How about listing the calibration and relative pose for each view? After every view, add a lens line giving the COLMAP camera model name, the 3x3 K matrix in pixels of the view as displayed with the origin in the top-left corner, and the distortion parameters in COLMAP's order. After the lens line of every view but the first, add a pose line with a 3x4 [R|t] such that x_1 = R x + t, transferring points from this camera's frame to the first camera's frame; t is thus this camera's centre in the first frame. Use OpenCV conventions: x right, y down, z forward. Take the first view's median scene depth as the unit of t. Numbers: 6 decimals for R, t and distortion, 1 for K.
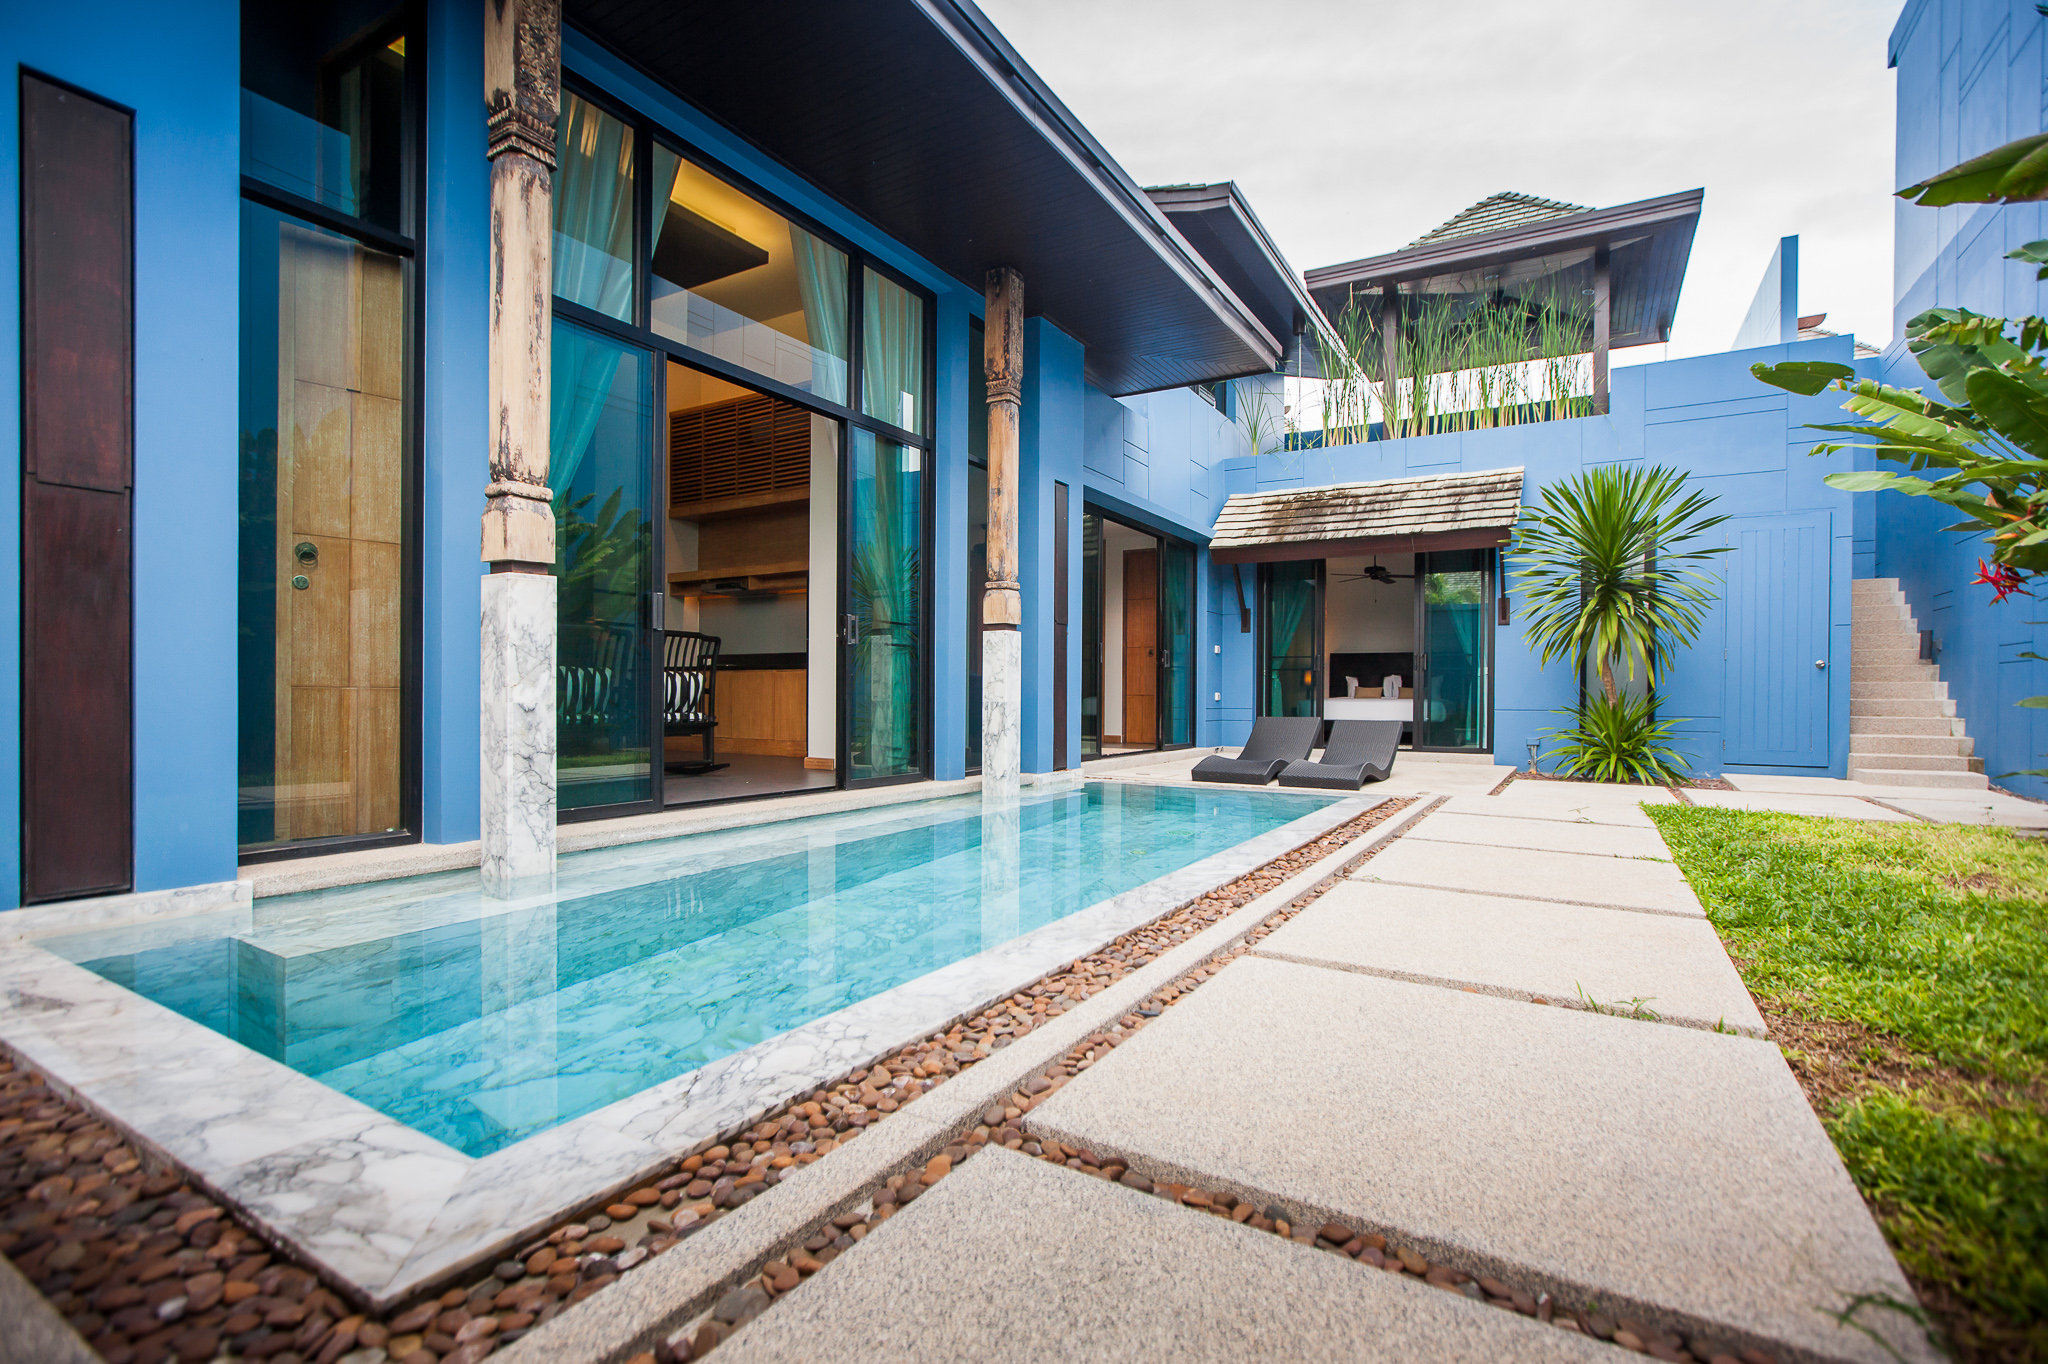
lens RADIAL K [[945.8, 0, 1021.8], [0, 945.8, 692.2], [0, 0, 1]] dist [-0.028523, 0.011989]
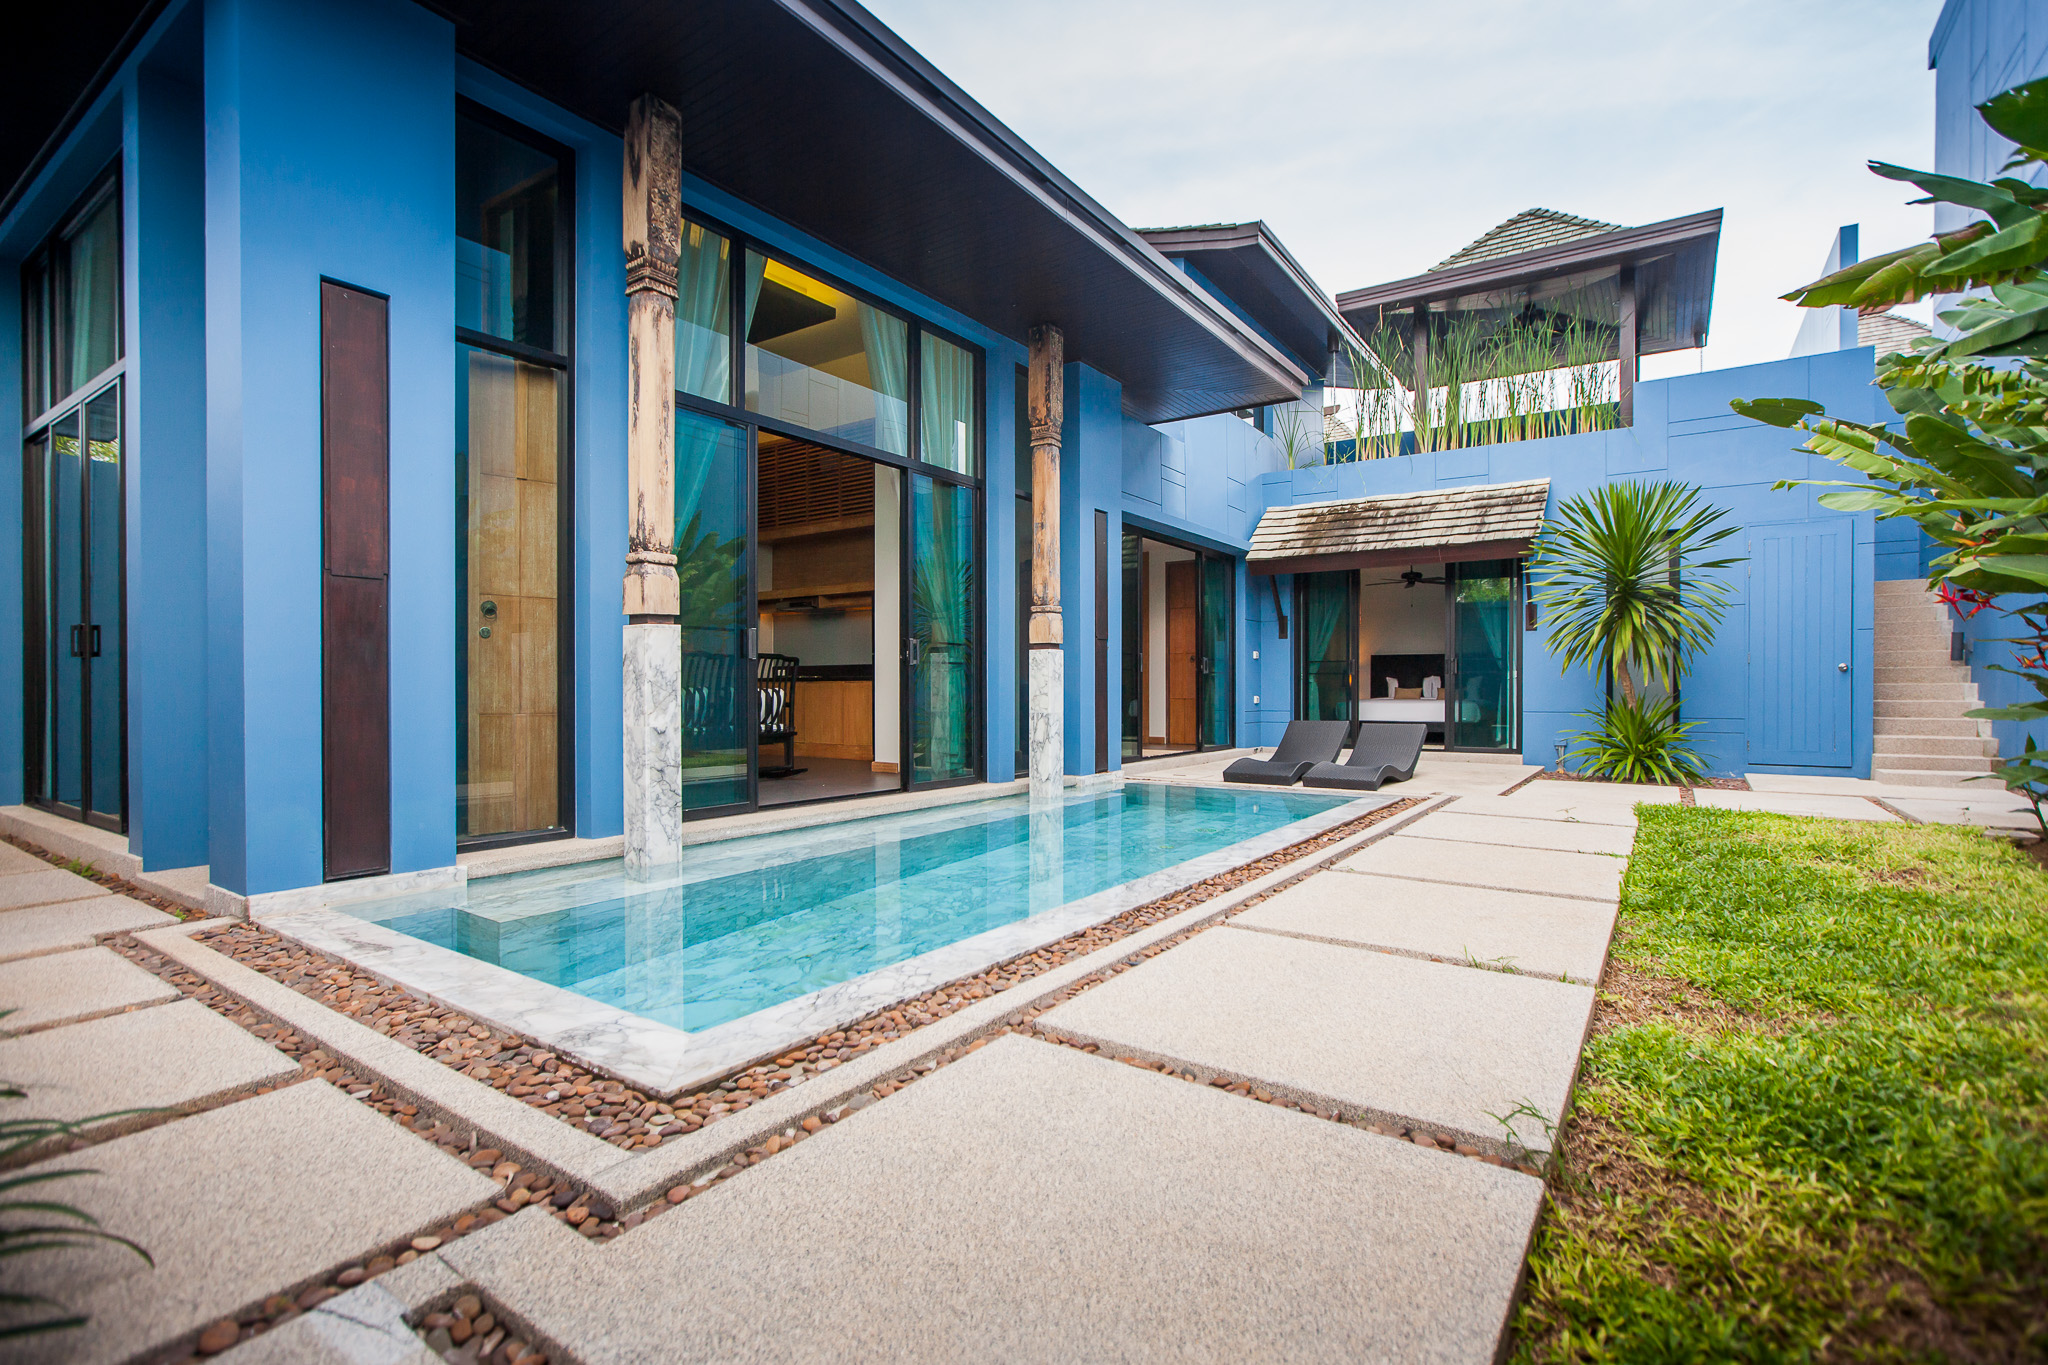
lens RADIAL K [[945.8, 0, 1012.2], [0, 945.8, 687.8], [0, 0, 1]] dist [-0.028523, 0.011989]
pose [[0.997434, -0.008018, -0.071142, 0.016456], [0.008077, 0.999967, 0.000544, -0.017915], [0.071136, -0.001117, 0.997466, -0.108908]]
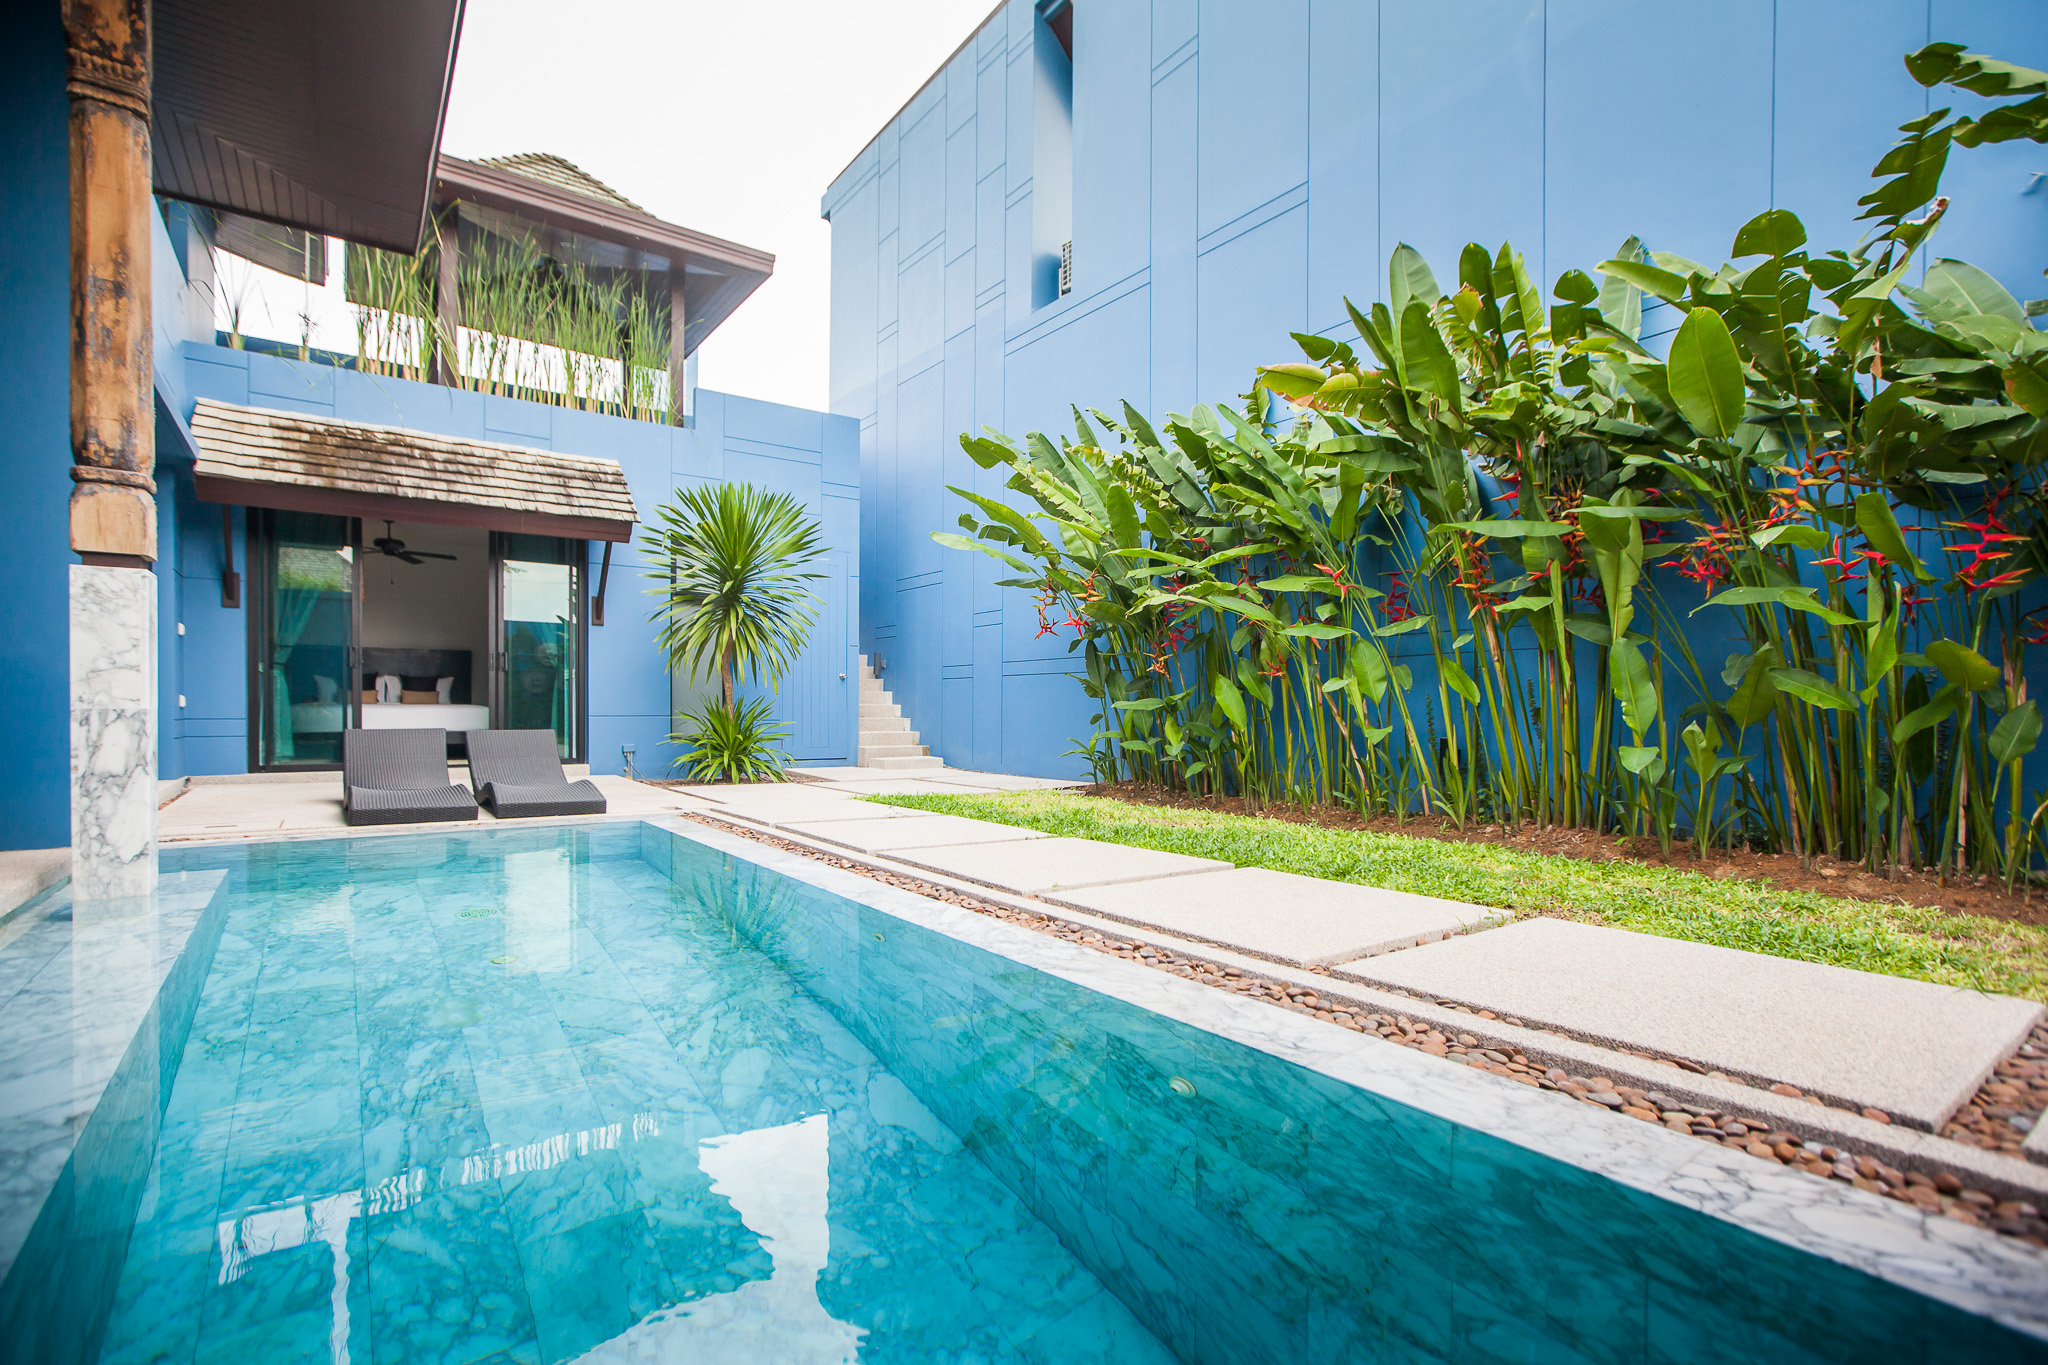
lens RADIAL K [[945.8, 0, 1040.7], [0, 945.8, 723.0], [0, 0, 1]] dist [-0.028523, 0.011989]
pose [[0.384280, -0.018410, 0.923033, -0.257011], [-0.006799, 0.999718, 0.022770, 0.002651], [-0.923192, -0.015026, 0.384046, 0.307059]]
